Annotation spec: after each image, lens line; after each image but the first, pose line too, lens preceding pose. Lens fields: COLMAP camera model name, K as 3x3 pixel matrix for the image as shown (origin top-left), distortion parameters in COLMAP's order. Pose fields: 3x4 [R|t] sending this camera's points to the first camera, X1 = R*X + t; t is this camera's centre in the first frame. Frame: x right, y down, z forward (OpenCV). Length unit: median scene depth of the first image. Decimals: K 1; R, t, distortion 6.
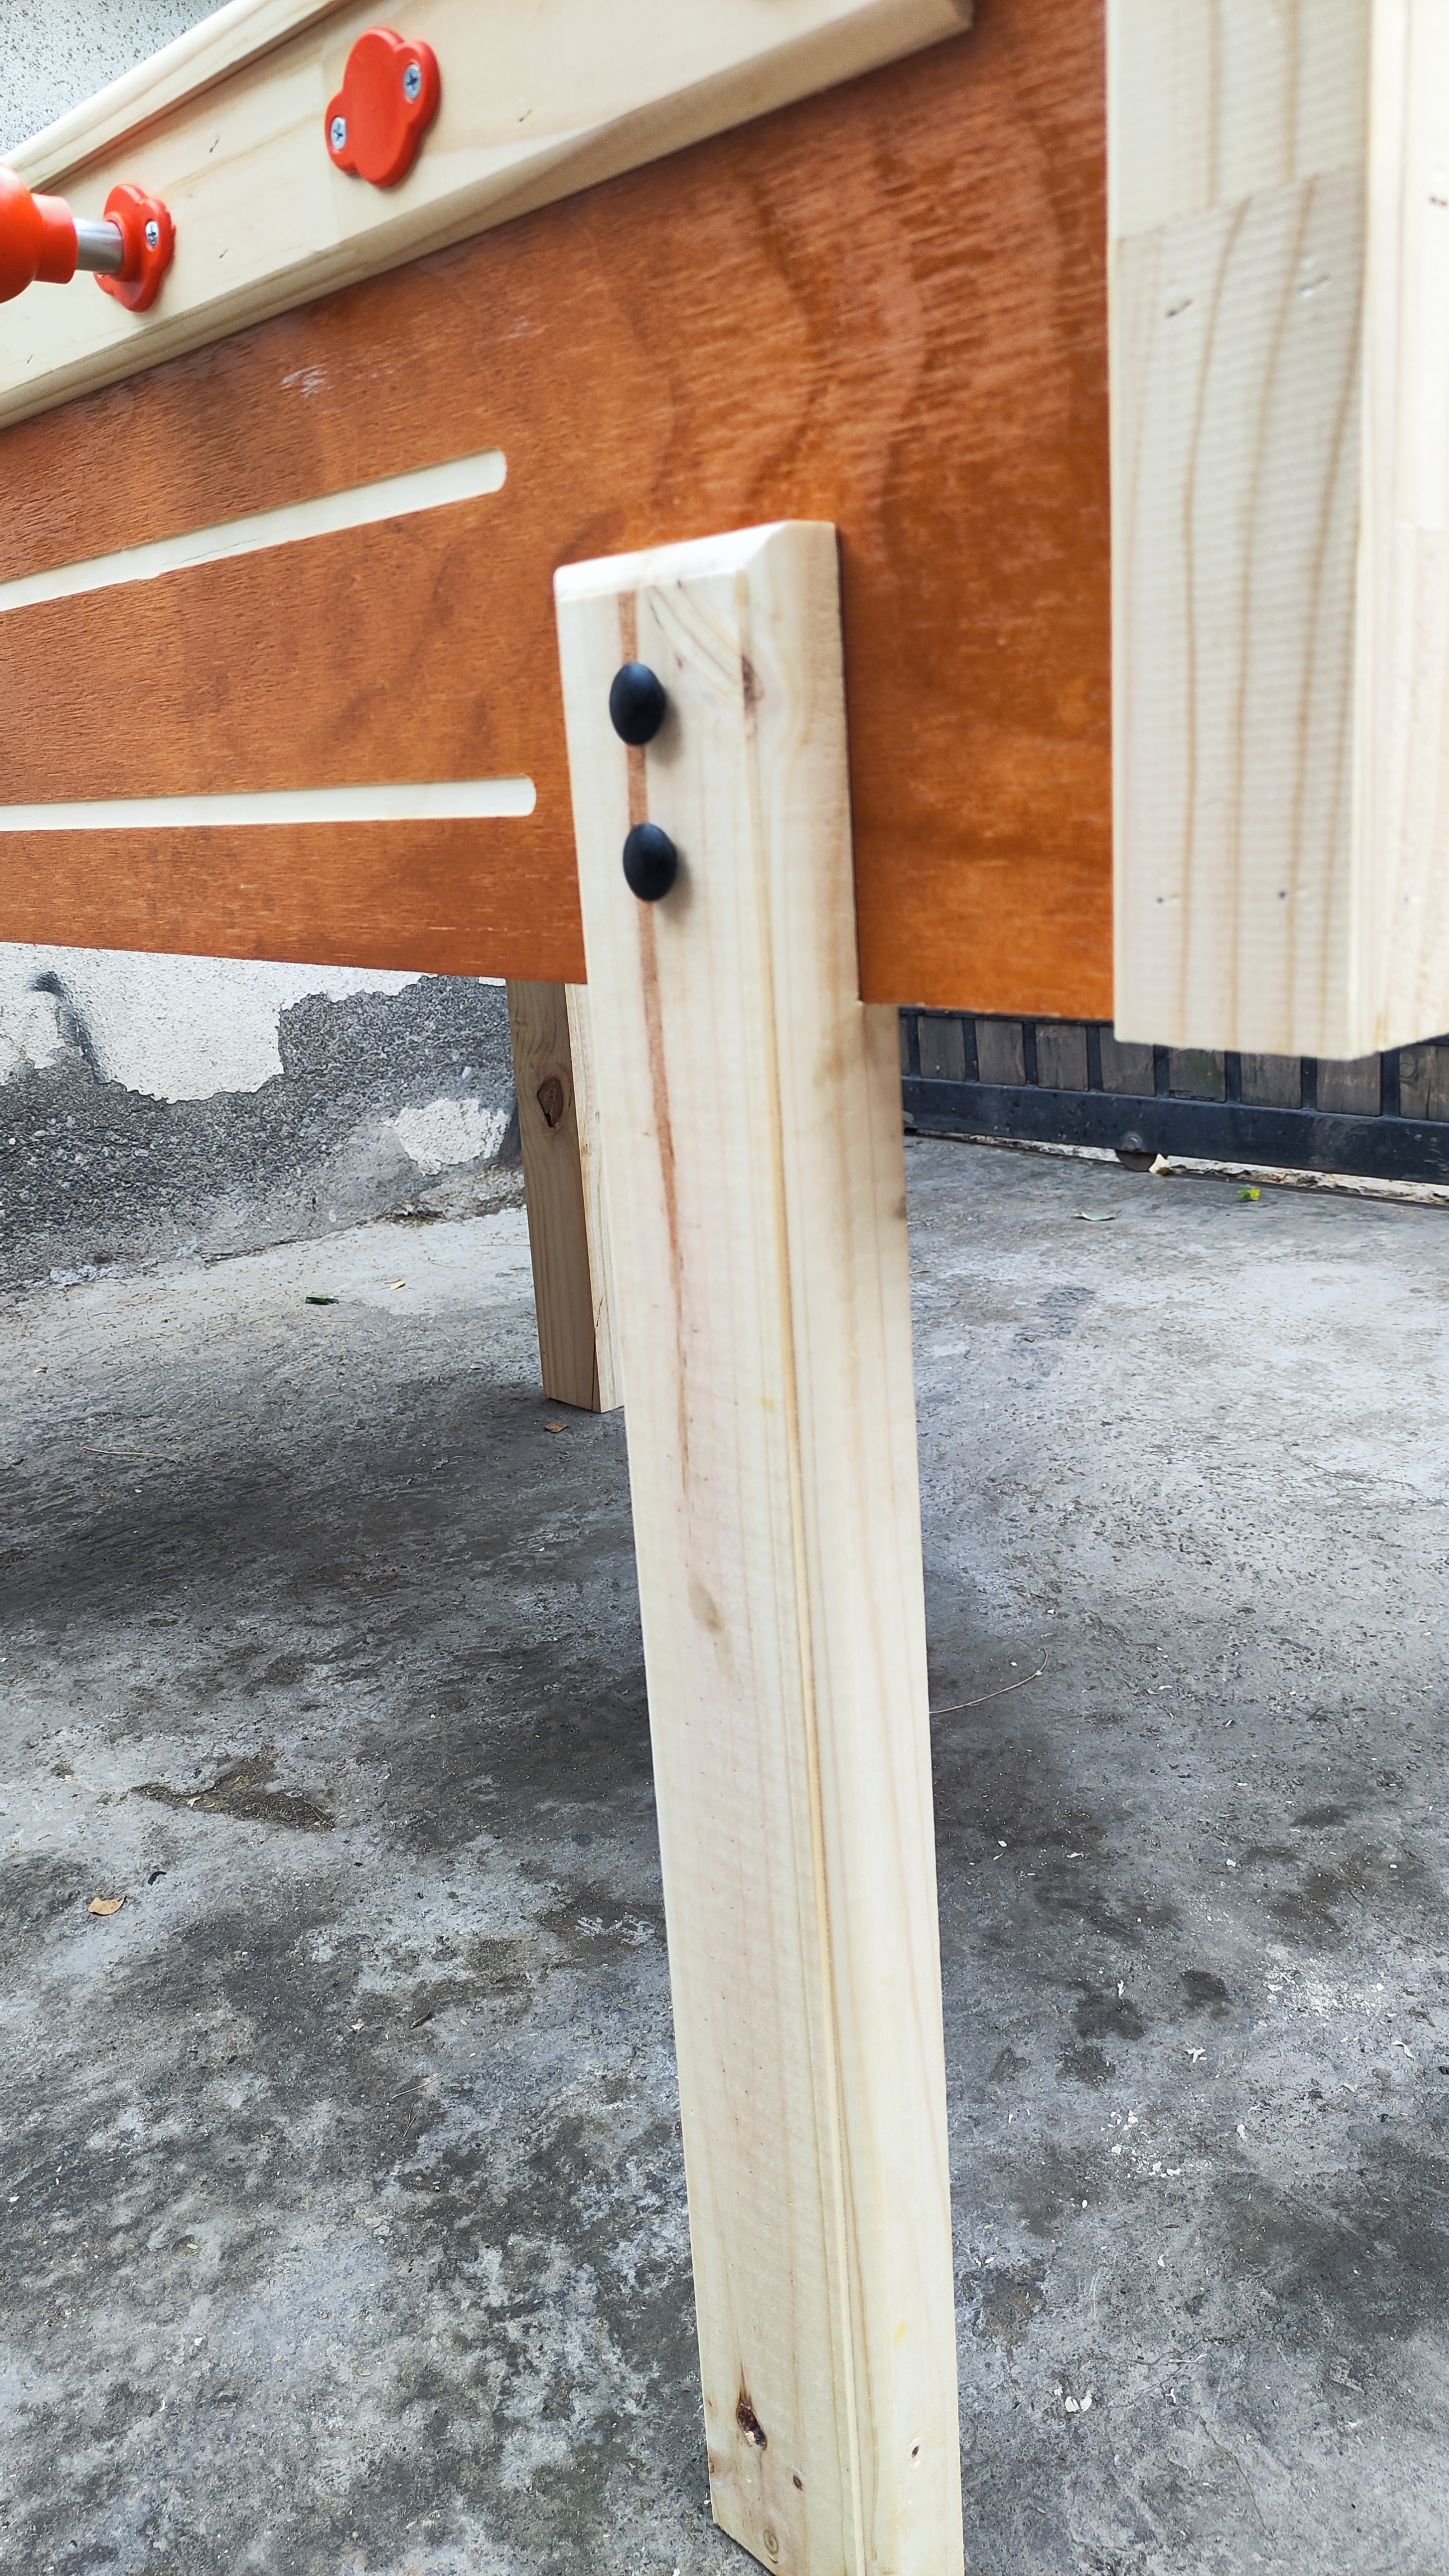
lens RADIAL K [[1879.9, 0, 742.3], [0, 1879.9, 1277.7], [0, 0, 1]] dist [0.042641, -0.062436]
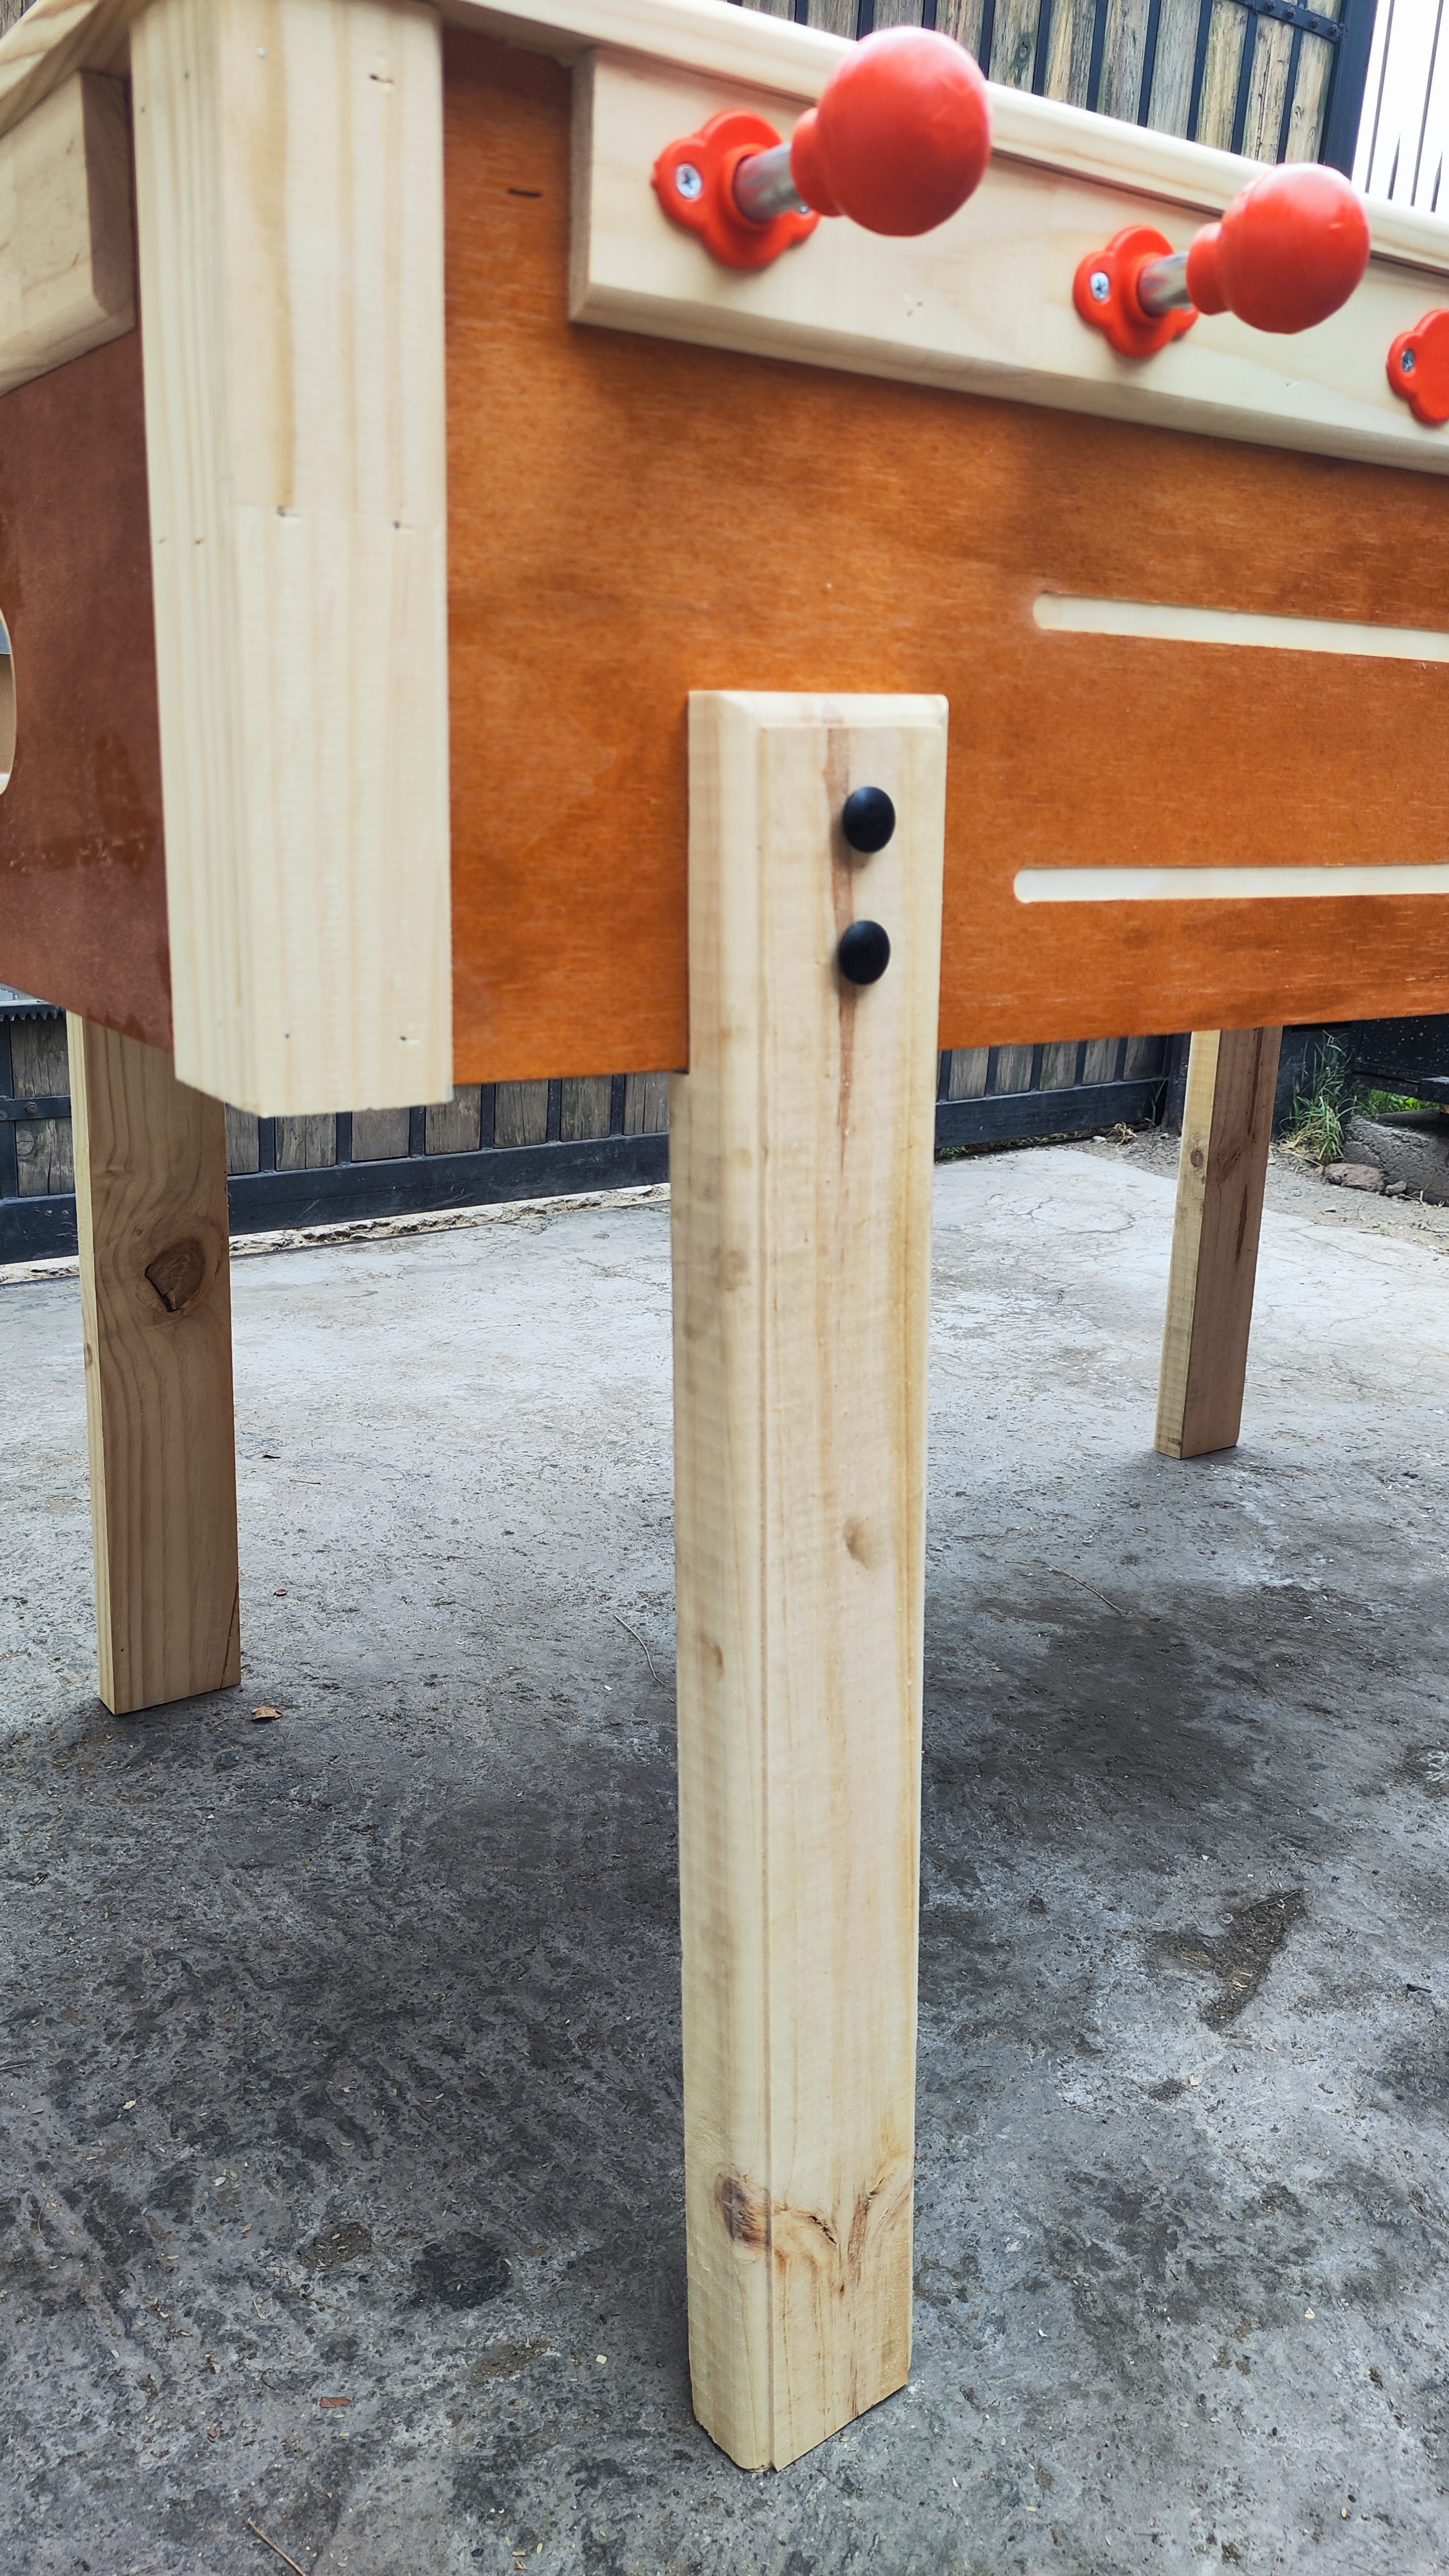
lens RADIAL K [[1865.1, 0, 734.1], [0, 1865.1, 1281.9], [0, 0, 1]] dist [0.058773, -0.096752]
pose [[0.159107, -0.193581, 0.968097, -1.020102], [0.230082, 0.960858, 0.154320, -0.207179], [-0.960077, 0.198188, 0.197419, 0.907834]]
